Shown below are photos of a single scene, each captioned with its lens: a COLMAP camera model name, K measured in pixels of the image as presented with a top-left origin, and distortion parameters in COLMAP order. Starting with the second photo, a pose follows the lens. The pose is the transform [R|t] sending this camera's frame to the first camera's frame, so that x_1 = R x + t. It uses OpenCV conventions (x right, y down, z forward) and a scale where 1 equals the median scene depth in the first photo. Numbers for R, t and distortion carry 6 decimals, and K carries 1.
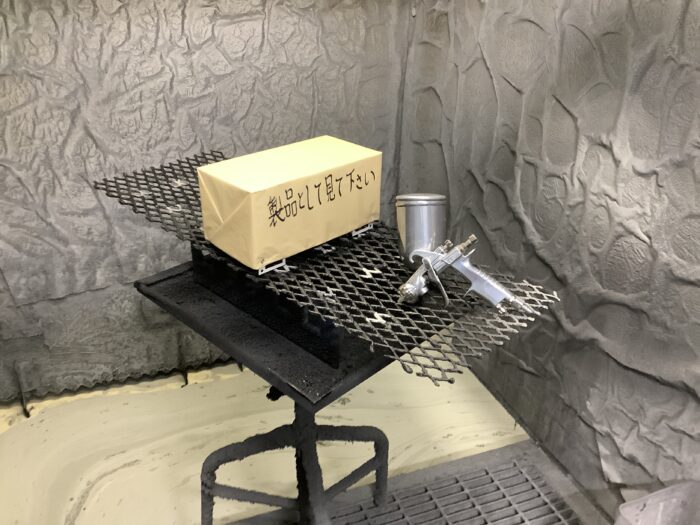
lens RADIAL K [[636.9, 0, 350.0], [0, 636.9, 262.5], [0, 0, 1]] dist [0.116219, -0.264092]
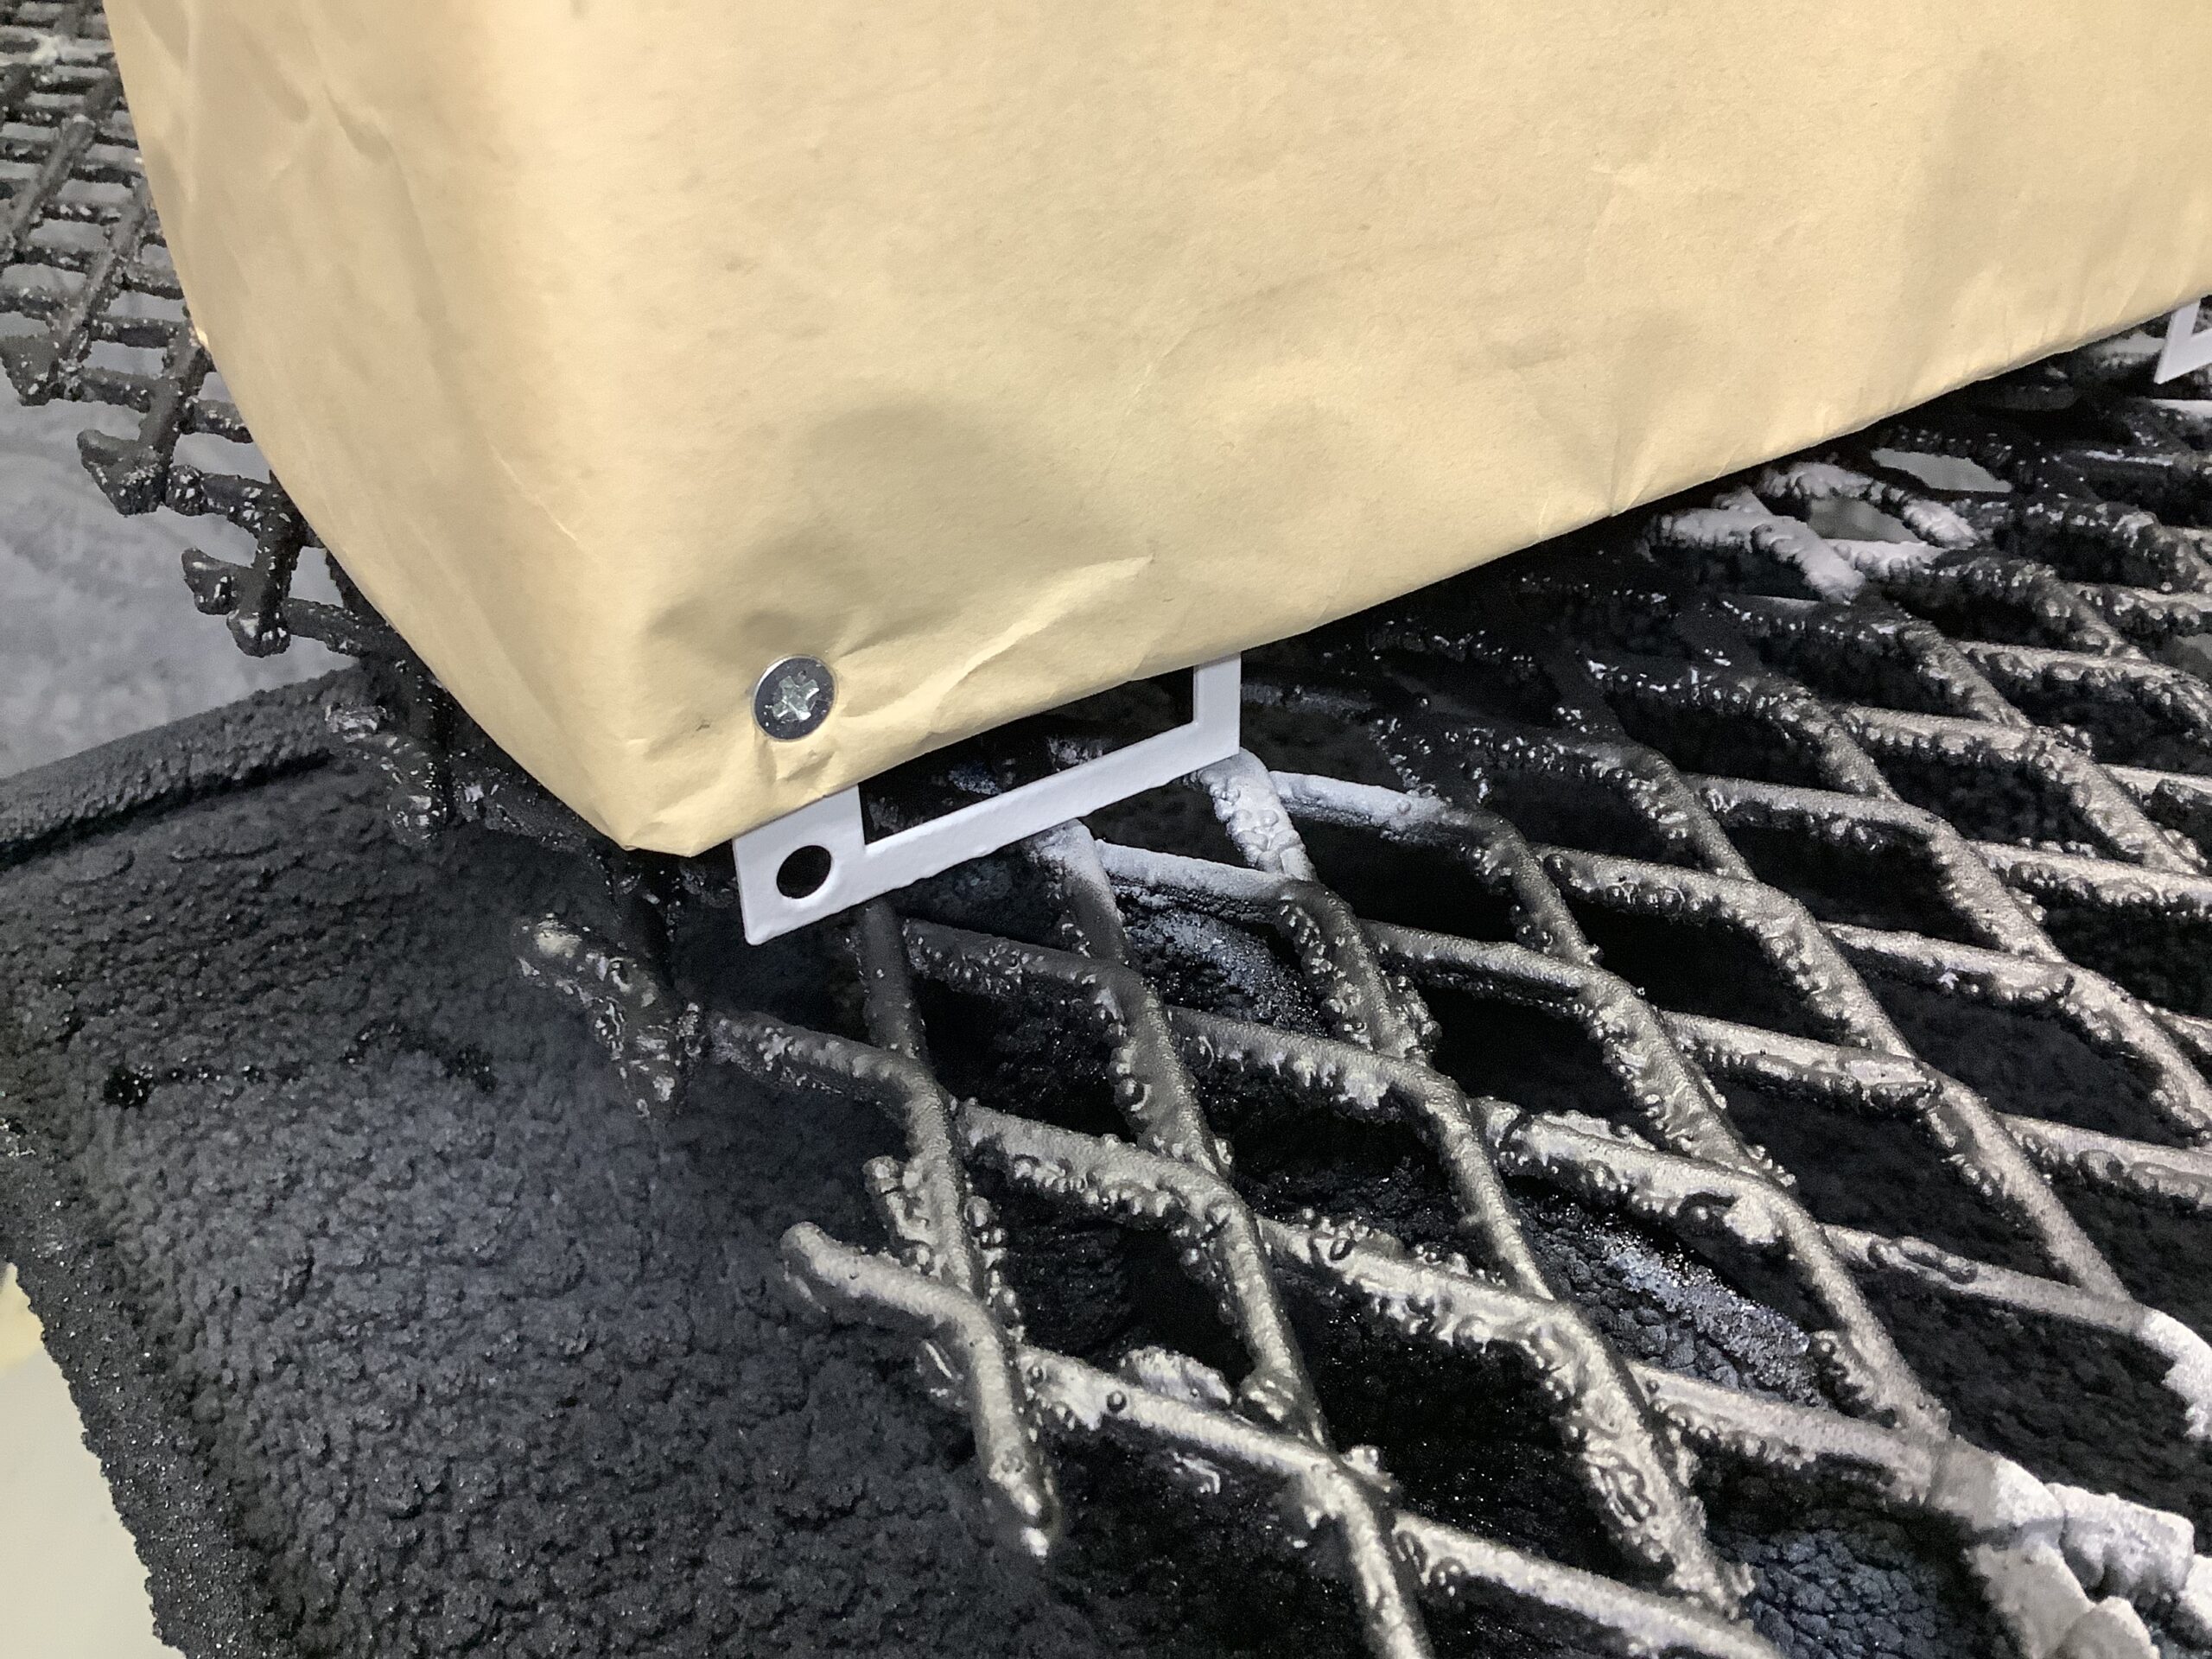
lens RADIAL K [[2018.9, 0, 1119.7], [0, 2018.9, 832.0], [0, 0, 1]] dist [0.114069, -0.282534]
pose [[0.982926, 0.049865, -0.177116, -0.079941], [-0.034390, 0.995402, 0.089396, -0.006274], [0.180759, -0.081779, 0.980122, 0.823227]]
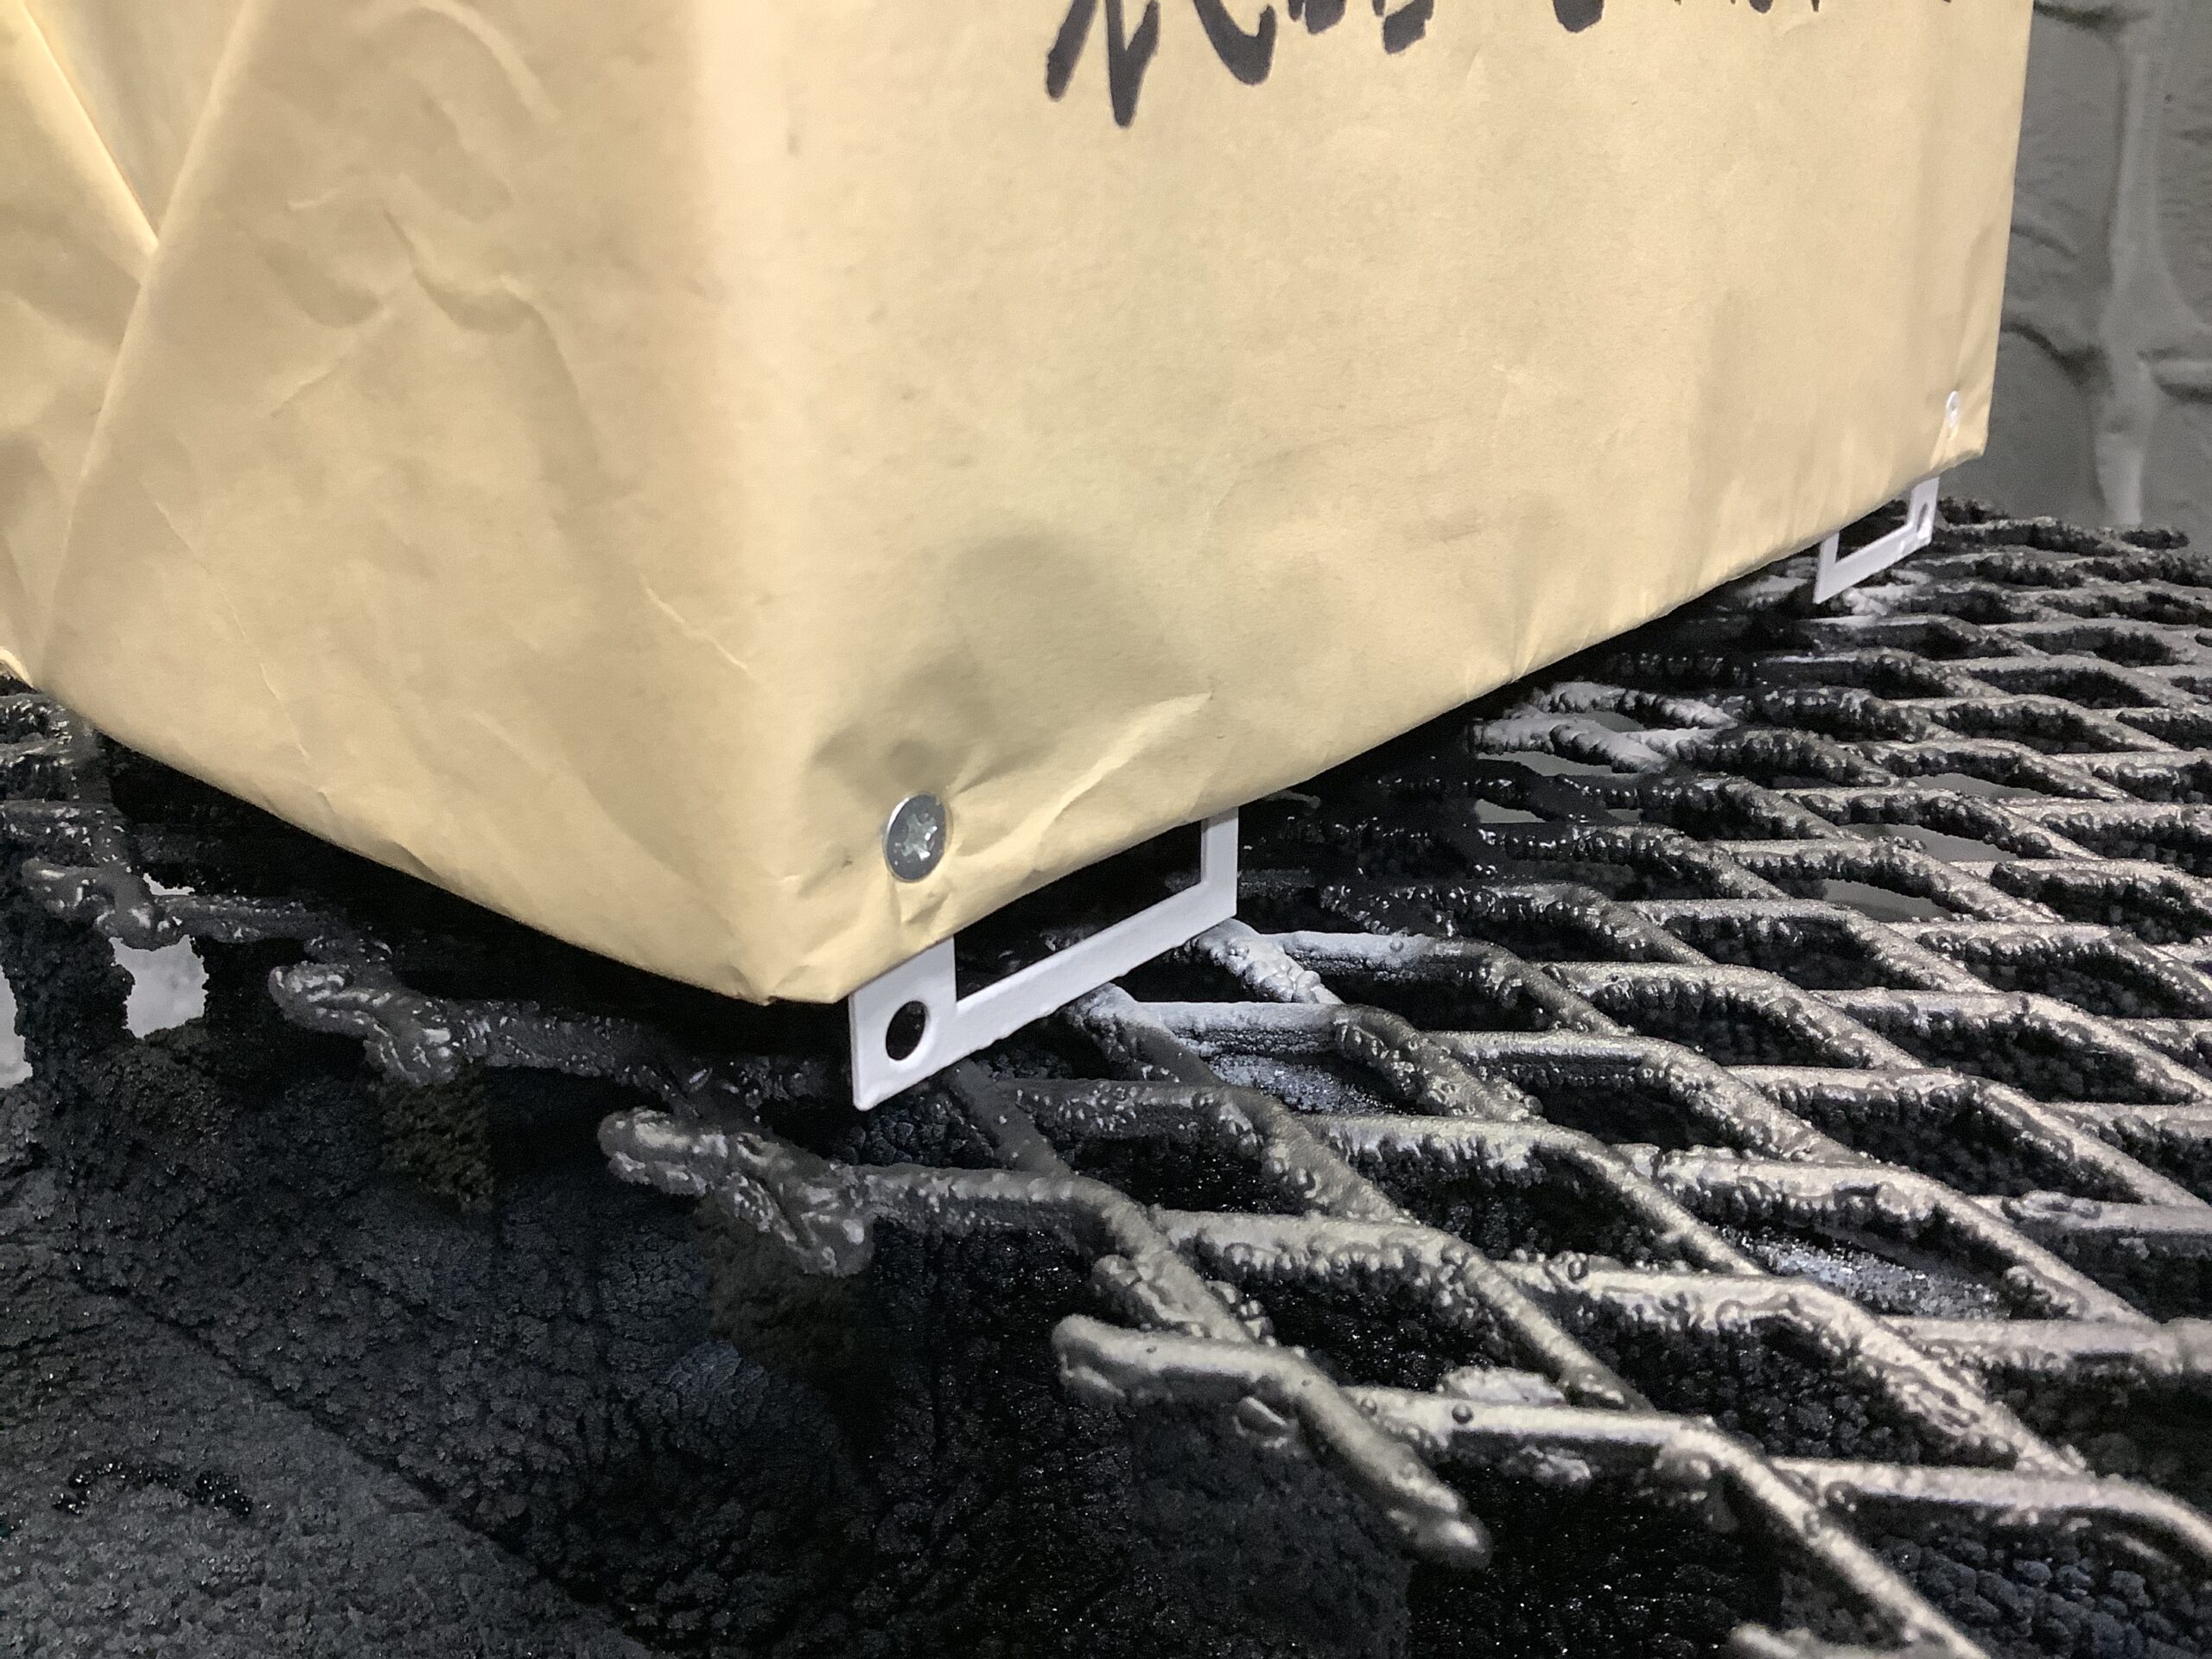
lens RADIAL K [[2012.5, 0, 1106.0], [0, 2012.5, 829.5], [0, 0, 1]] dist [0.116219, -0.264092]
pose [[0.994556, -0.072120, 0.075212, -0.130811], [0.081199, 0.988750, -0.125620, 0.019045], [-0.065306, 0.131043, 0.989223, 0.815949]]
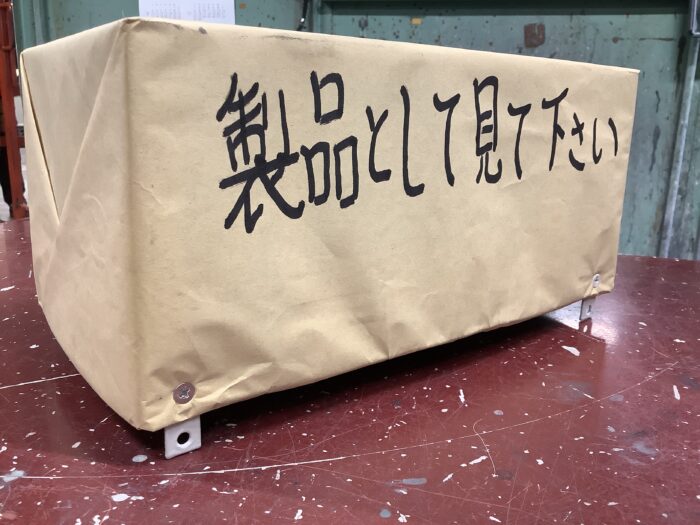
lens RADIAL K [[636.9, 0, 350.0], [0, 636.9, 262.5], [0, 0, 1]] dist [0.116219, -0.264092]
pose [[0.992458, 0.037771, -0.116624, -0.056481], [-0.063988, 0.971078, -0.230028, 0.001757], [0.104563, 0.235755, 0.966171, 0.766446]]
